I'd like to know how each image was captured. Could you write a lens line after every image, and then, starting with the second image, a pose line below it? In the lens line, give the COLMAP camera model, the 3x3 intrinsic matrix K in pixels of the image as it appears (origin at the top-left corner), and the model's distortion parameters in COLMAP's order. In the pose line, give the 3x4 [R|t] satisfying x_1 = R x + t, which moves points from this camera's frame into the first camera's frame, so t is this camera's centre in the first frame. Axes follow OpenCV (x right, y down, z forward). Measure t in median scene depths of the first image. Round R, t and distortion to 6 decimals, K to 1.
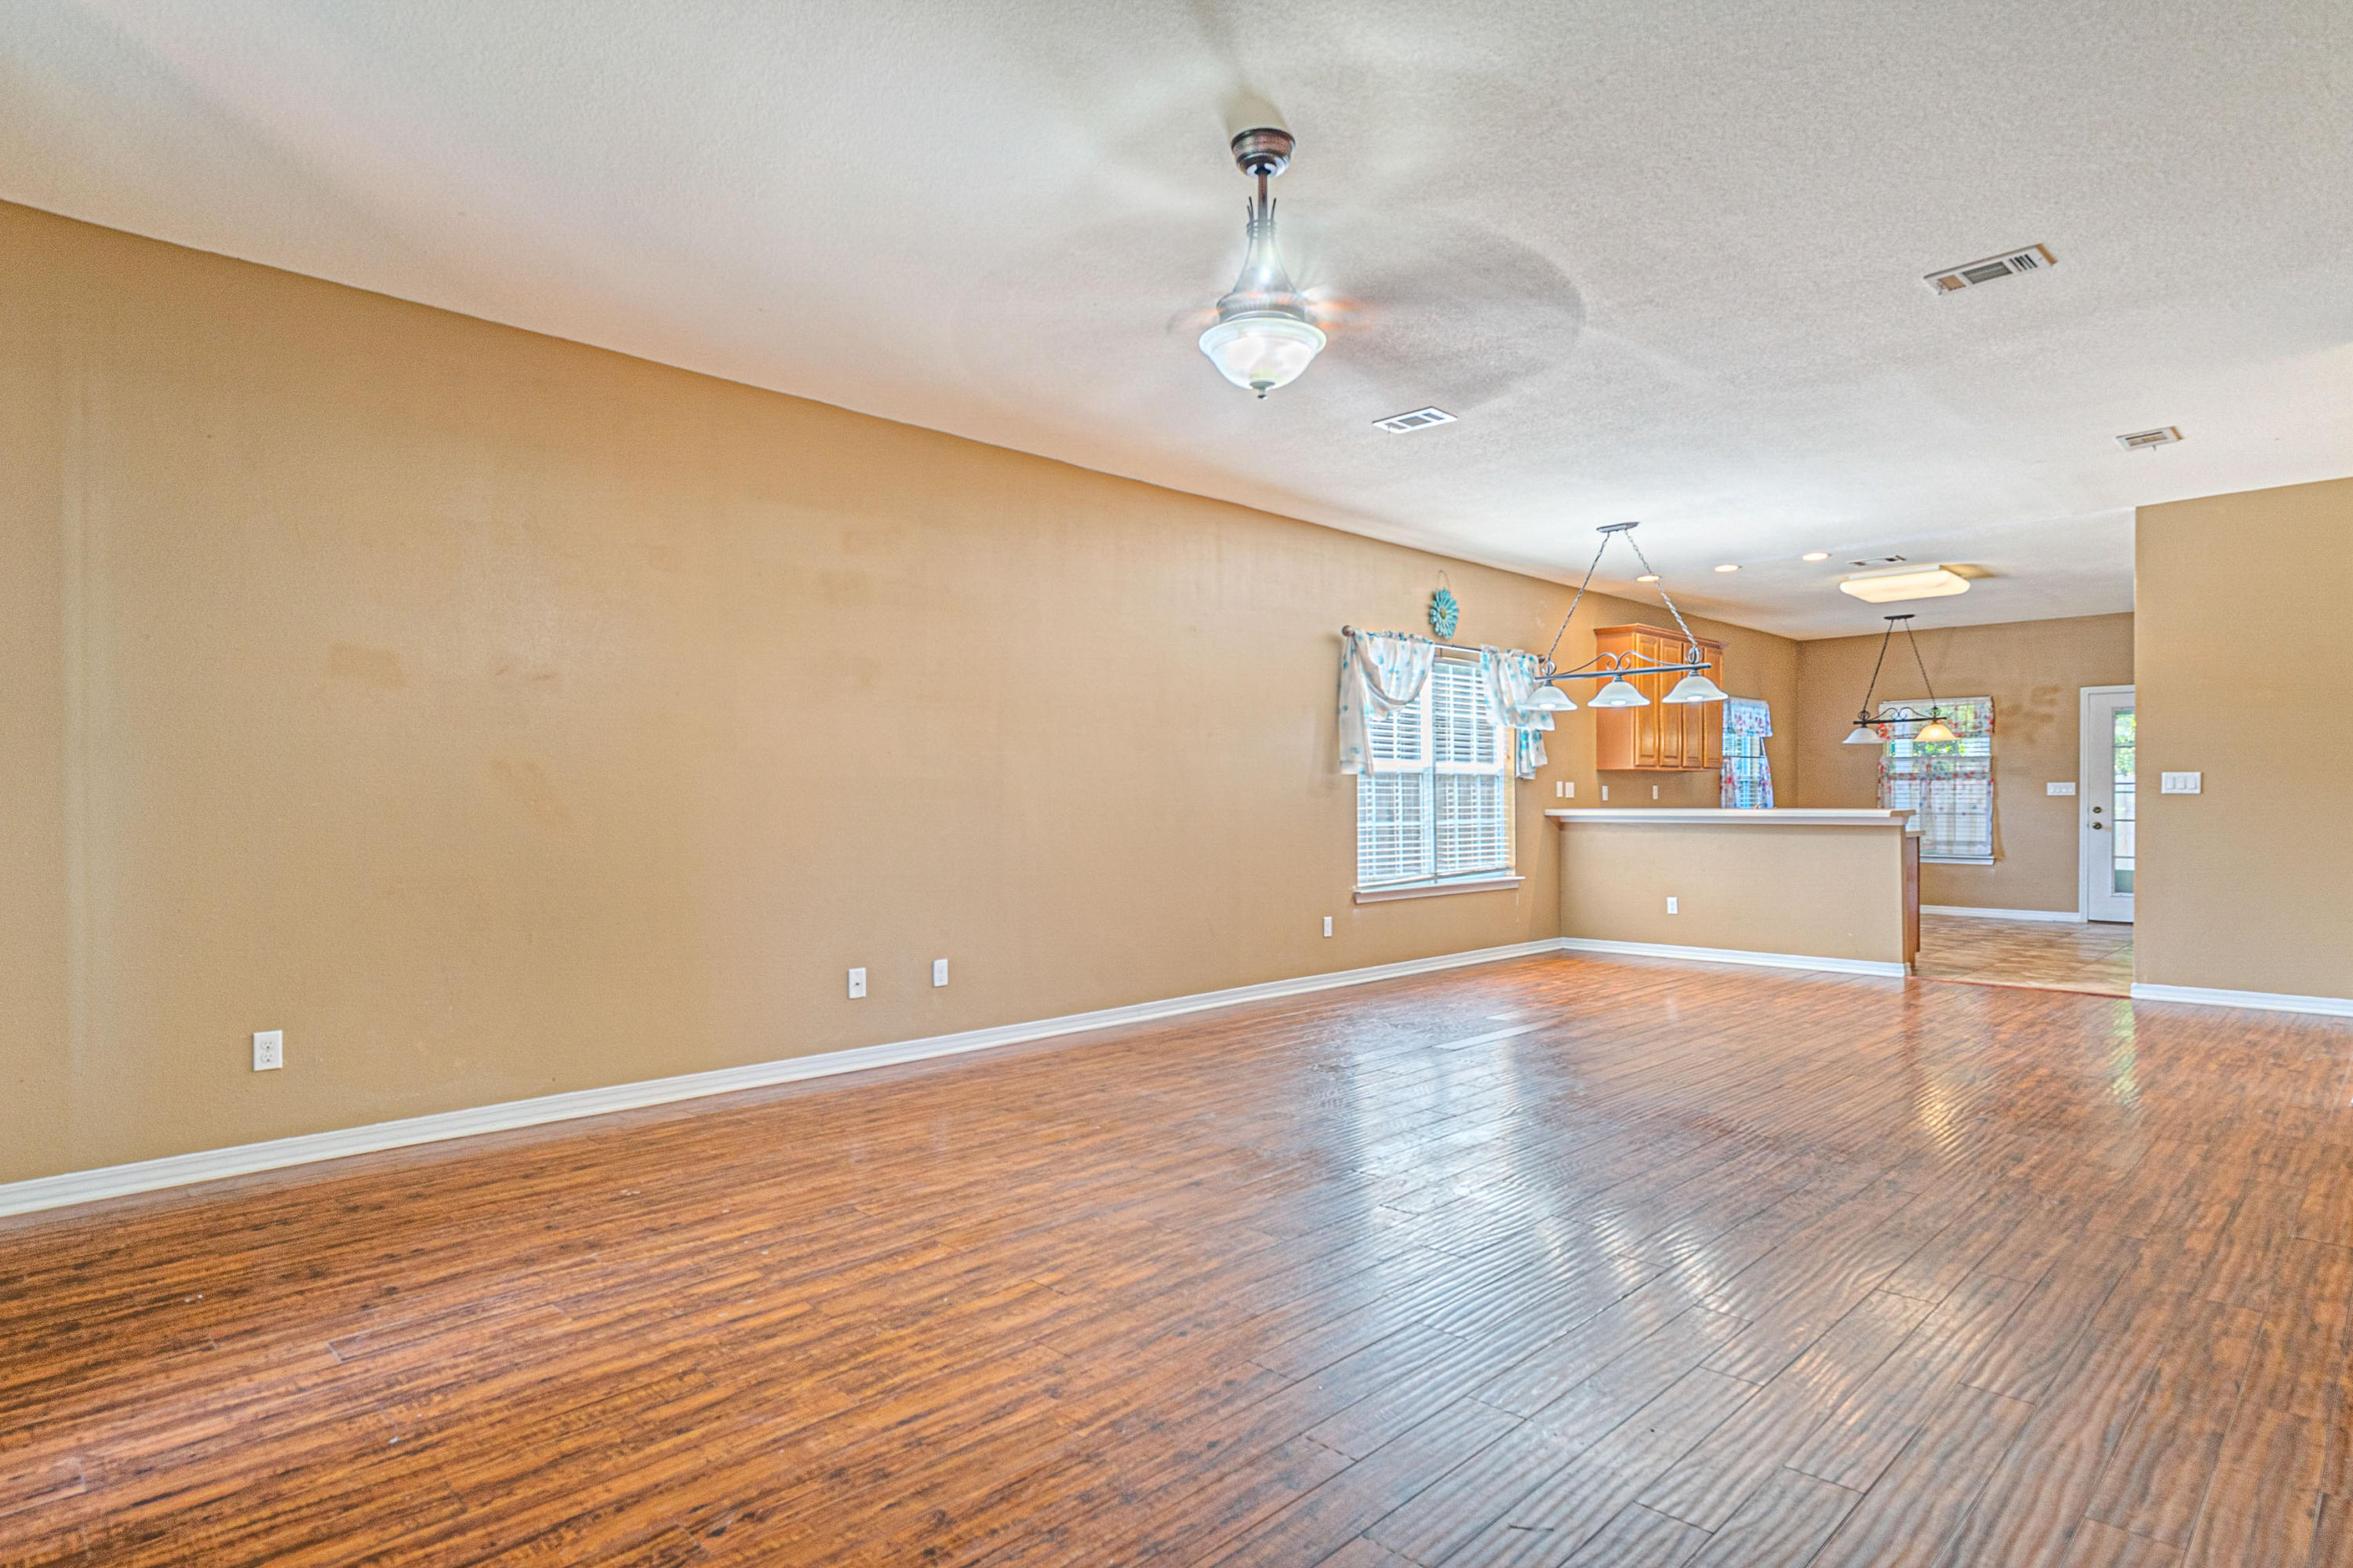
lens RADIAL K [[1256.2, 0, 1168.0], [0, 1256.2, 802.9], [0, 0, 1]] dist [0.000473, -0.002770]
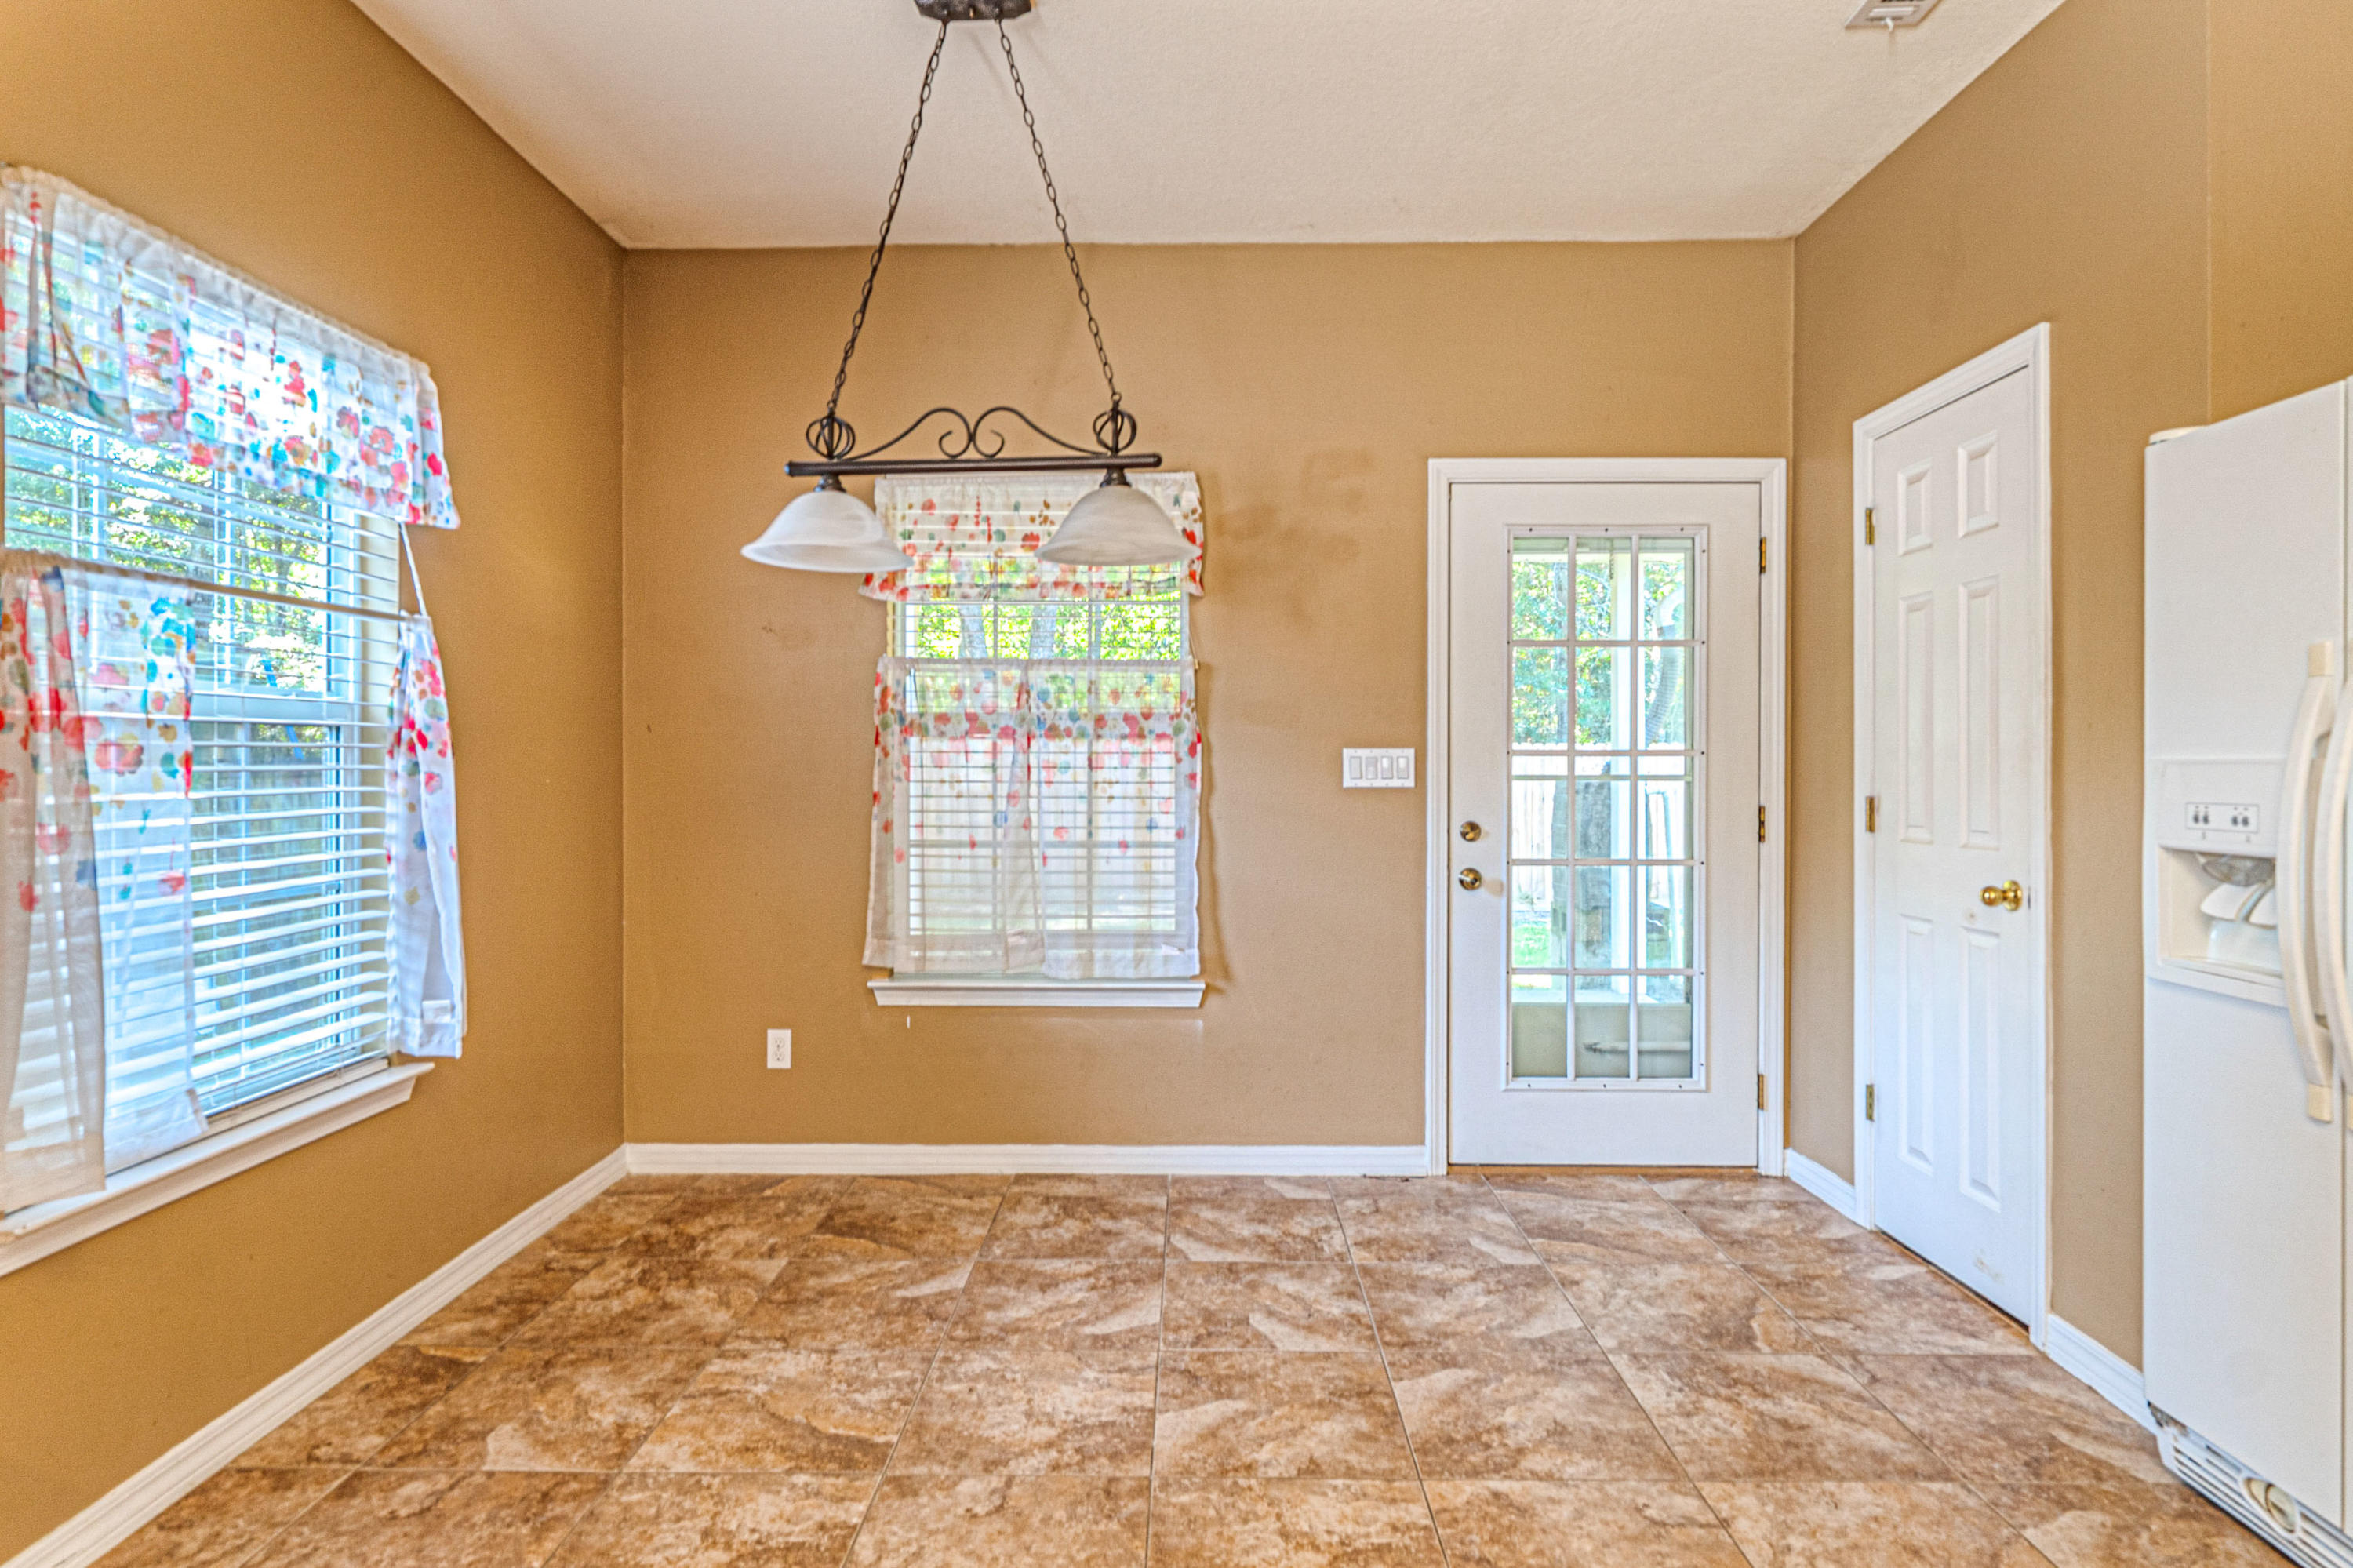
lens RADIAL K [[1271.8, 0, 1172.0], [0, 1271.8, 767.1], [0, 0, 1]] dist [-0.000098, -0.002423]
pose [[0.712916, -0.000951, 0.701249, 0.583933], [0.002564, 0.999996, -0.001250, -0.014388], [-0.701245, 0.002689, 0.712915, 1.061324]]
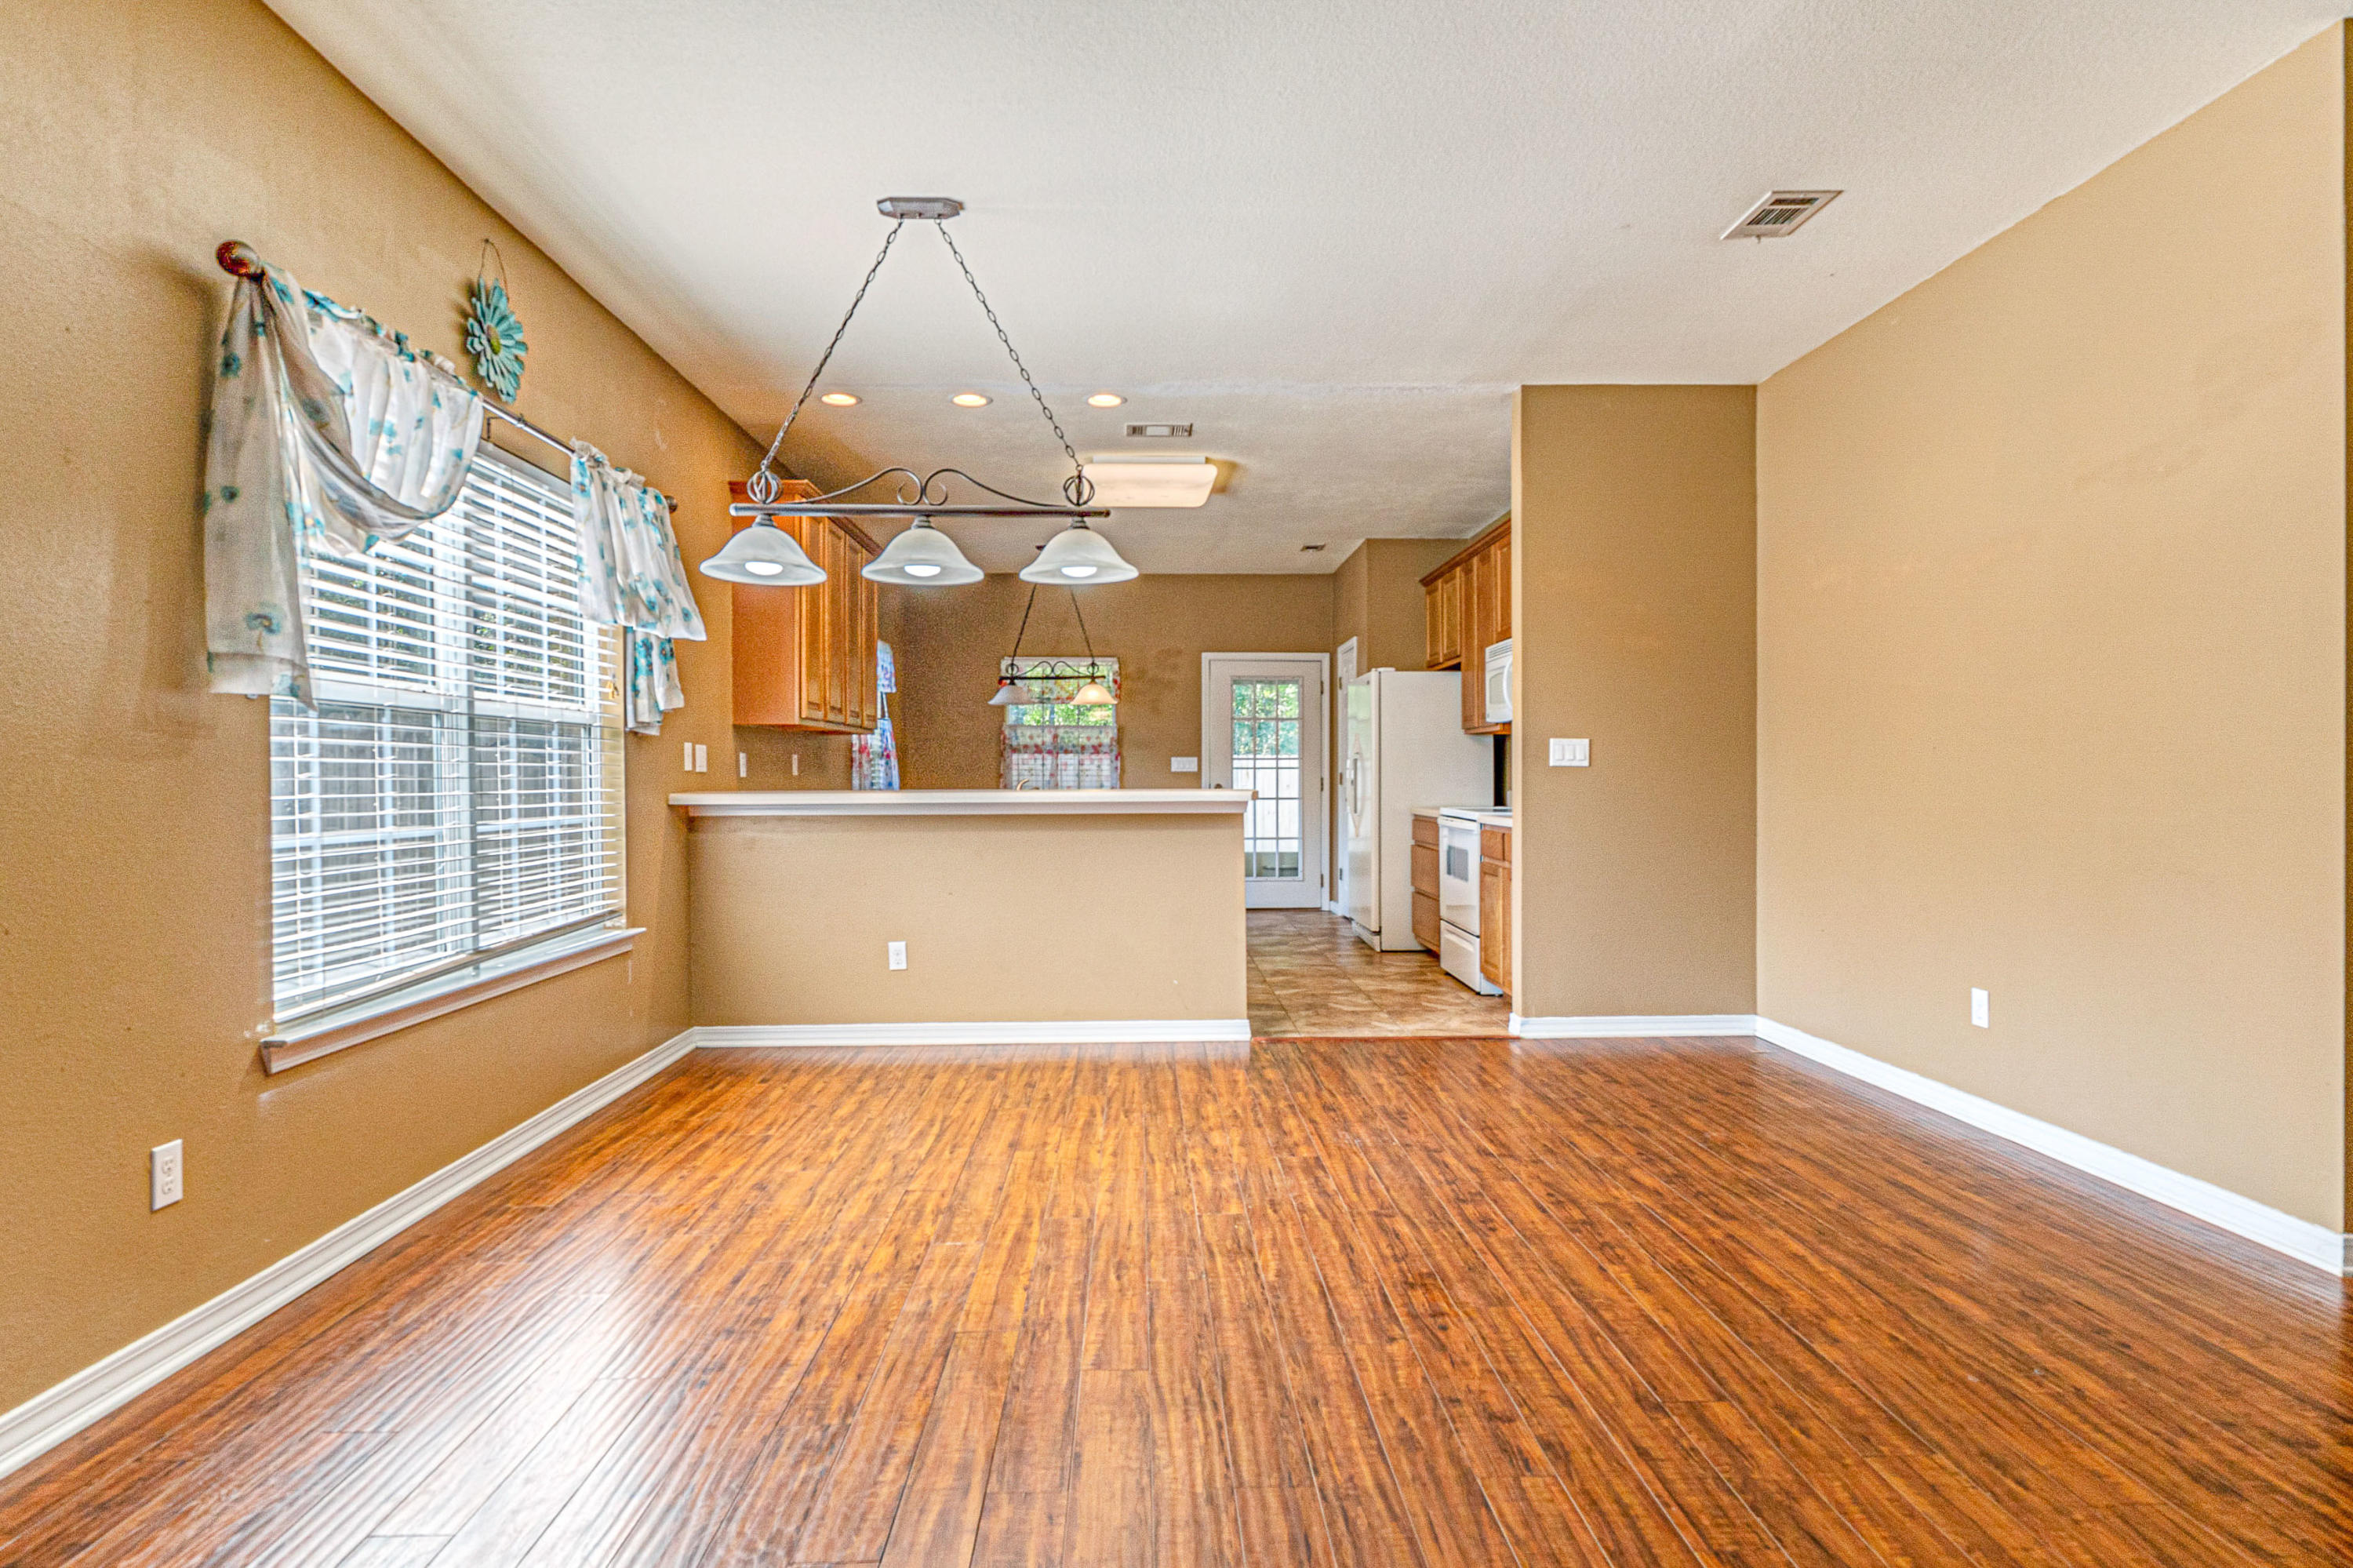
lens RADIAL K [[1264.8, 0, 1168.0], [0, 1264.8, 783.7], [0, 0, 1]] dist [-0.001151, -0.000182]
pose [[0.684078, -0.004687, 0.729394, 0.058636], [0.004204, 0.999988, 0.002482, 0.000631], [-0.729397, 0.001369, 0.684090, 0.516987]]
